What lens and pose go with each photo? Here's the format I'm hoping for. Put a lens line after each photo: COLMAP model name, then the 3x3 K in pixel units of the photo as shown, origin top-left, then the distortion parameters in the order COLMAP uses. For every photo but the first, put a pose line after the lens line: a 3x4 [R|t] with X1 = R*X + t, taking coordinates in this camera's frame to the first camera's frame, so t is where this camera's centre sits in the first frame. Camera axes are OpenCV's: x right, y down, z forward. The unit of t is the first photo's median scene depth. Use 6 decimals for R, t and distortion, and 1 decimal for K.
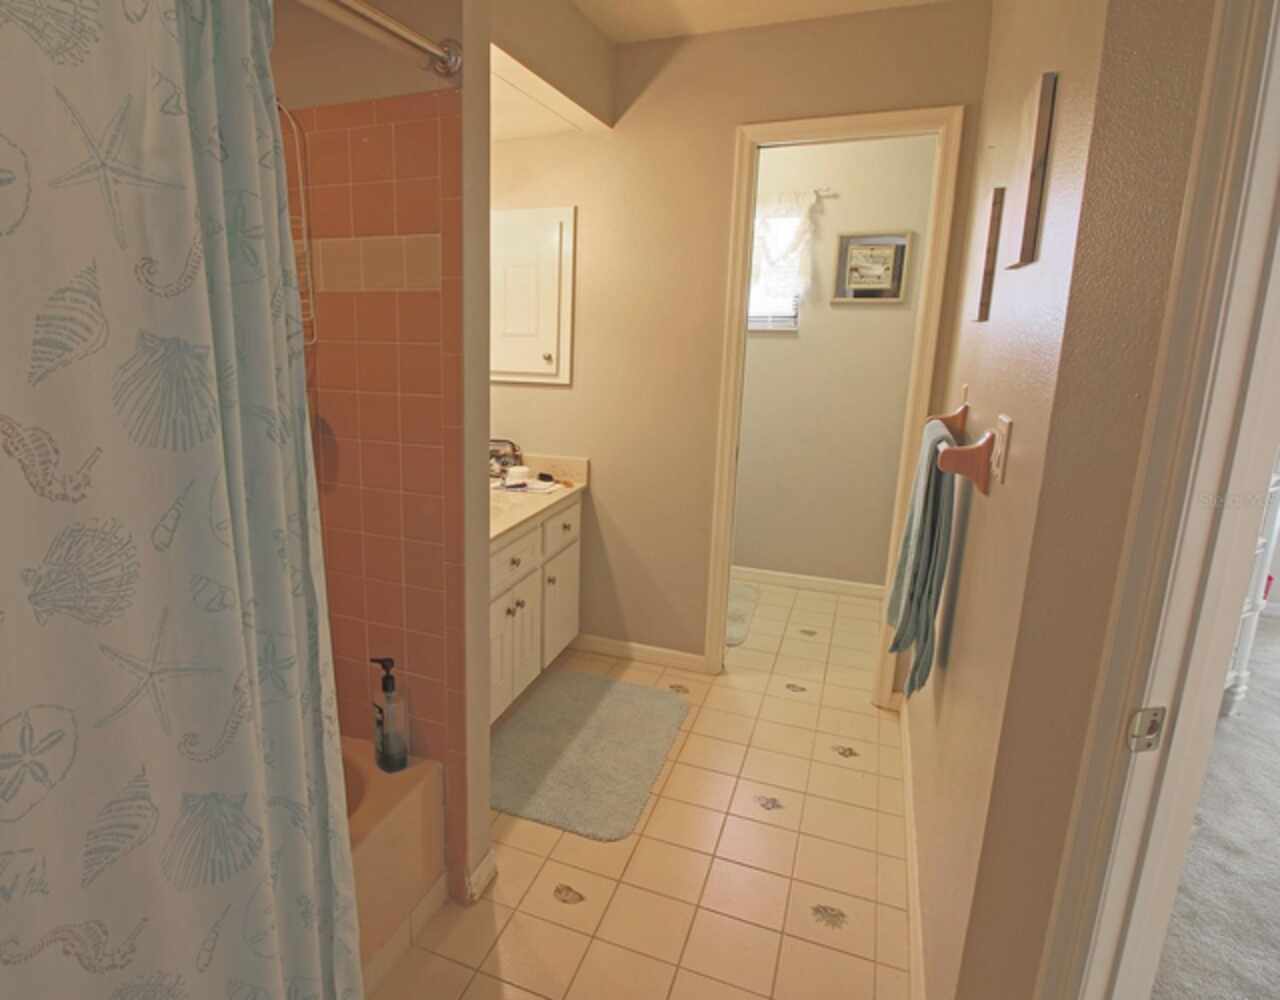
lens RADIAL K [[768.7, 0, 525.3], [0, 768.7, 489.0], [0, 0, 1]] dist [0.017025, -0.022208]
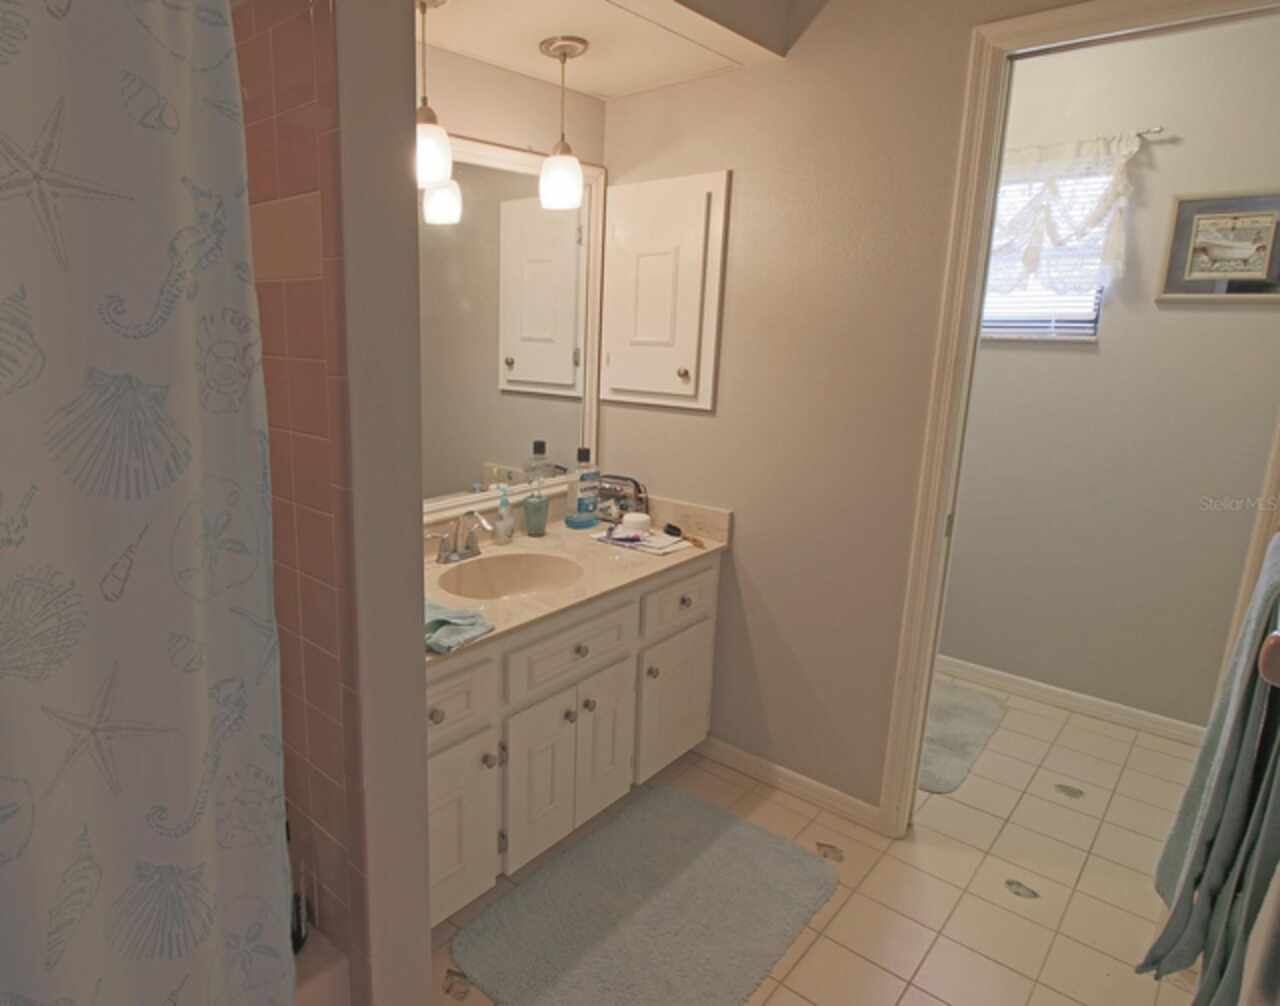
lens RADIAL K [[768.7, 0, 525.3], [0, 768.7, 492.0], [0, 0, 1]] dist [0.017025, -0.022208]
pose [[0.938701, 0.075389, -0.336388, 0.145438], [-0.075697, 0.997056, 0.012219, -0.051978], [0.336318, 0.013993, 0.941644, 0.231897]]
